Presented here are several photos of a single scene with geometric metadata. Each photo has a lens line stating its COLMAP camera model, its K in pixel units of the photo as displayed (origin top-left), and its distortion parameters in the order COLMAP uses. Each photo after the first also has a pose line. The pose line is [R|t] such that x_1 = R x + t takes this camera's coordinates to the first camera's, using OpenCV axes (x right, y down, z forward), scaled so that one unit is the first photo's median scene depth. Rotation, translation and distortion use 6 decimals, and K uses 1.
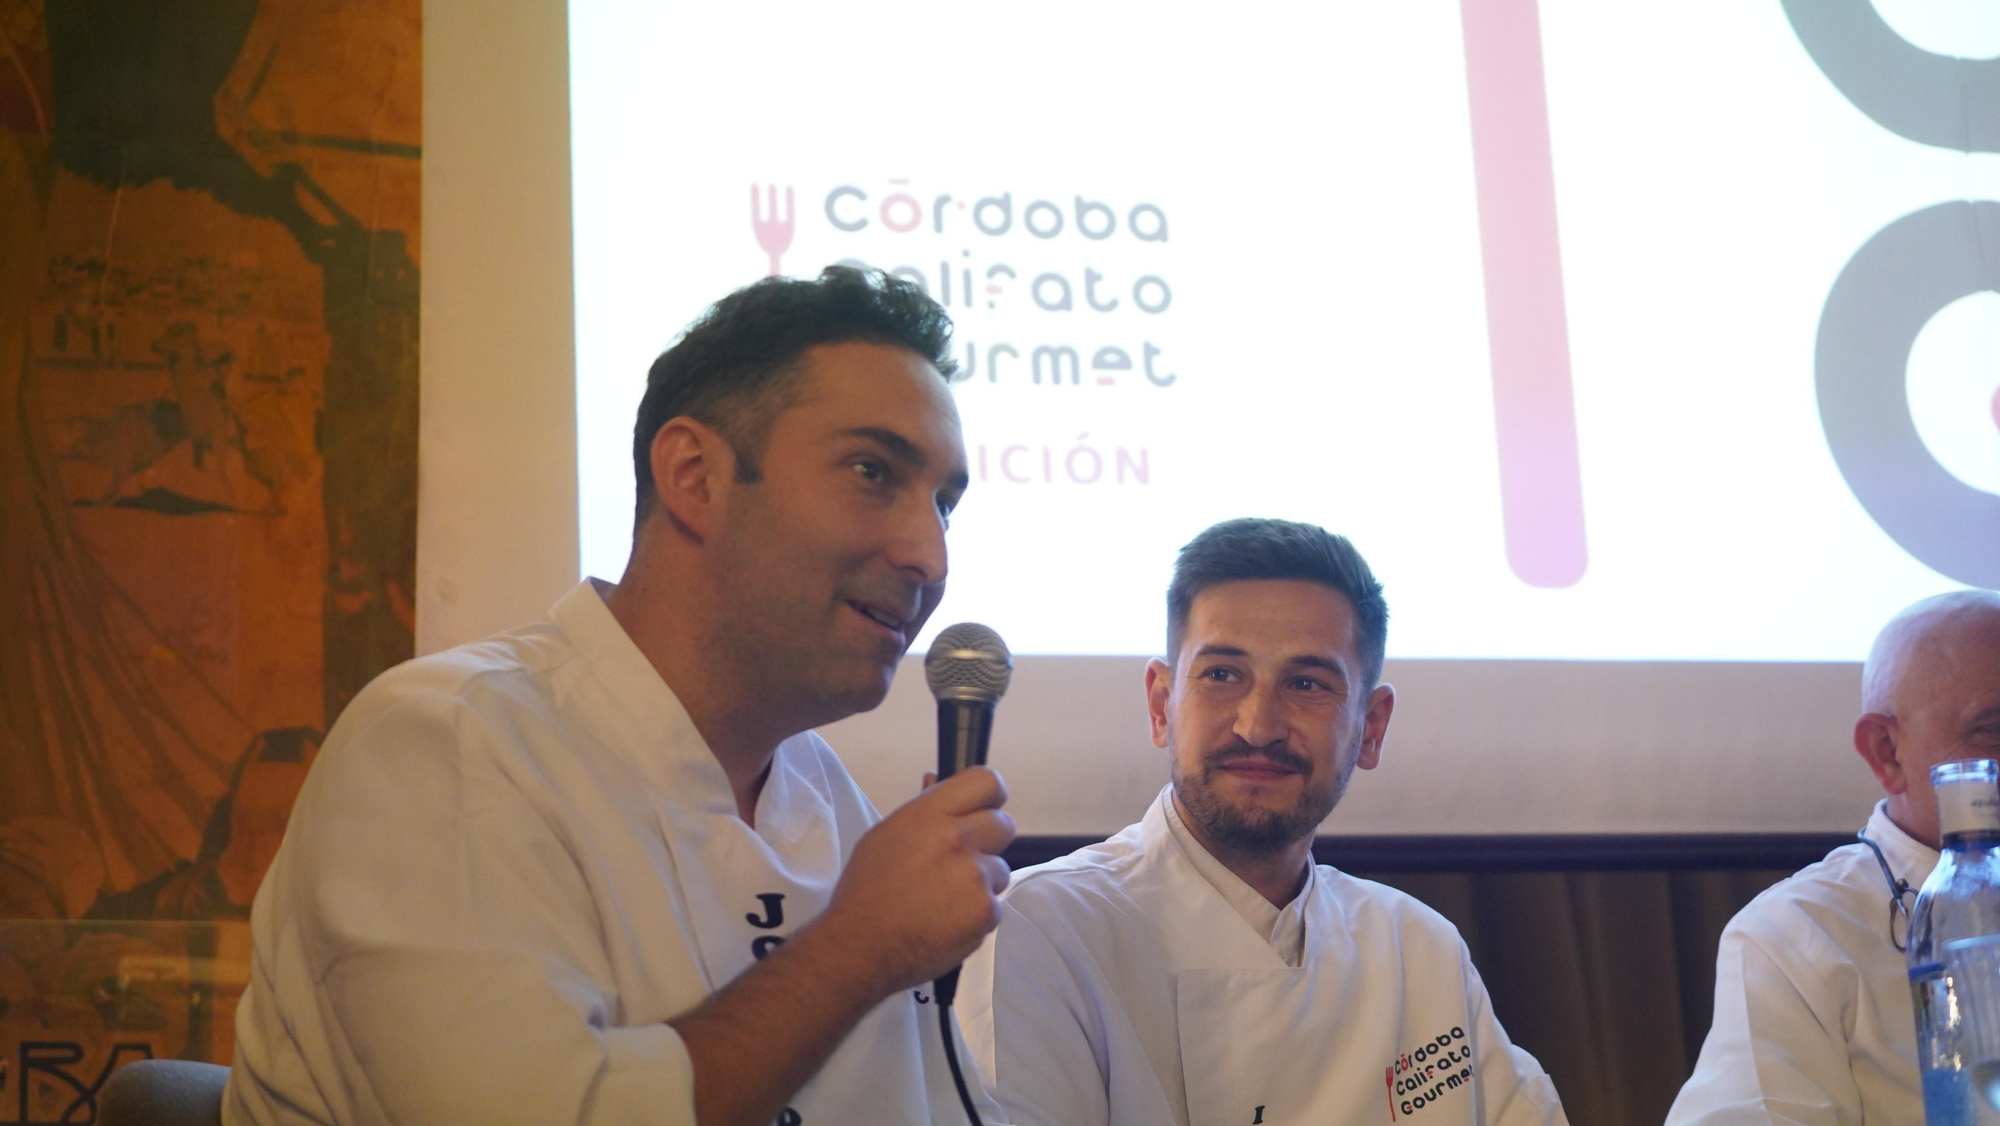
lens RADIAL K [[4144.8, 0, 1002.1], [0, 4144.8, 555.9], [0, 0, 1]] dist [-0.085336, 0.000000]
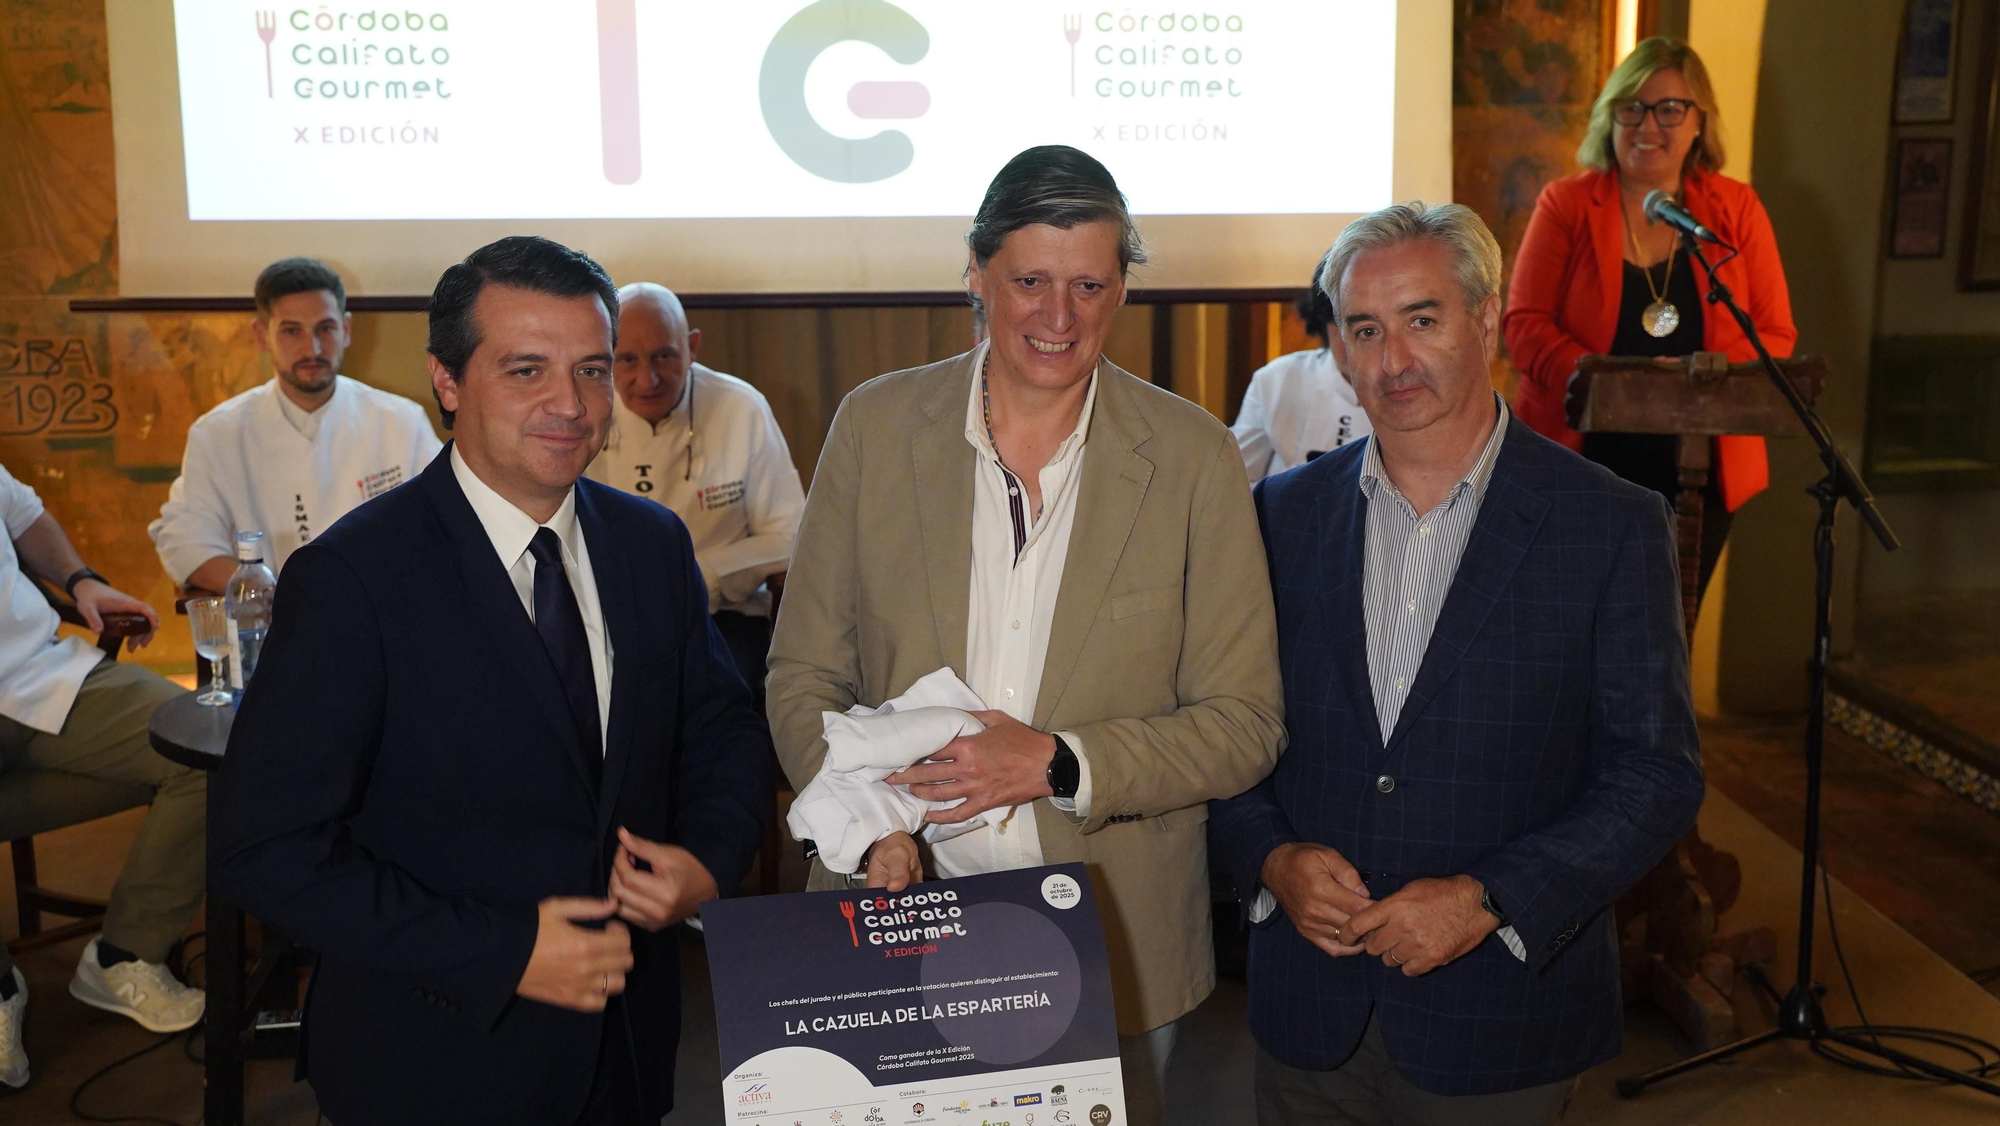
lens RADIAL K [[2342.8, 0, 989.3], [0, 2342.8, 559.2], [0, 0, 1]] dist [0.048996, 0.000000]
pose [[0.985761, 0.073099, -0.151432, 0.555513], [-0.002665, 0.907243, 0.420598, -0.360410], [0.168132, -0.414205, 0.894520, -0.236393]]
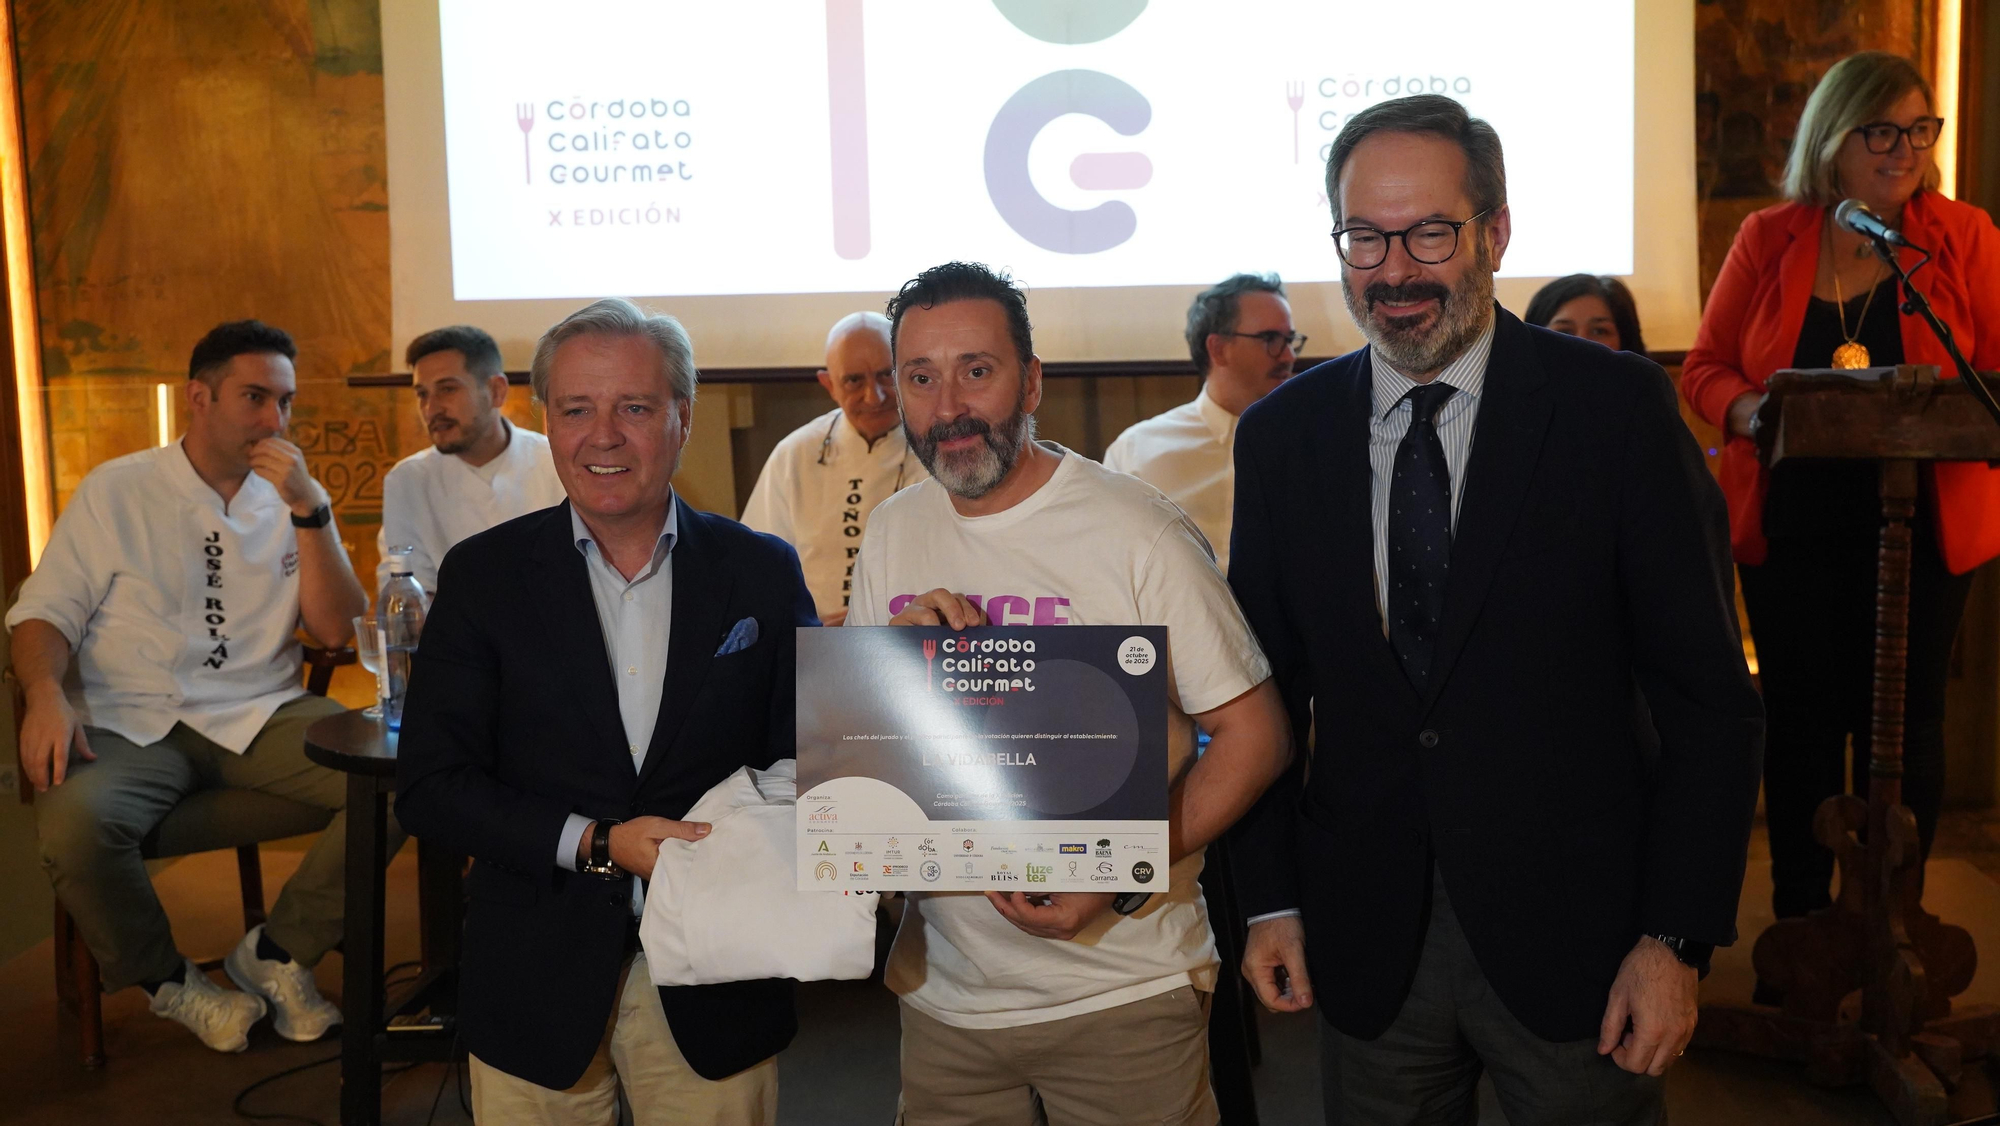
lens RADIAL K [[2267.9, 0, 996.3], [0, 2267.9, 575.8], [0, 0, 1]] dist [0.033680, 0.000000]
pose [[0.939636, 0.066631, -0.335627, 0.668801], [0.058902, 0.934720, 0.350471, -0.278877], [0.337069, -0.349084, 0.874371, -0.185668]]
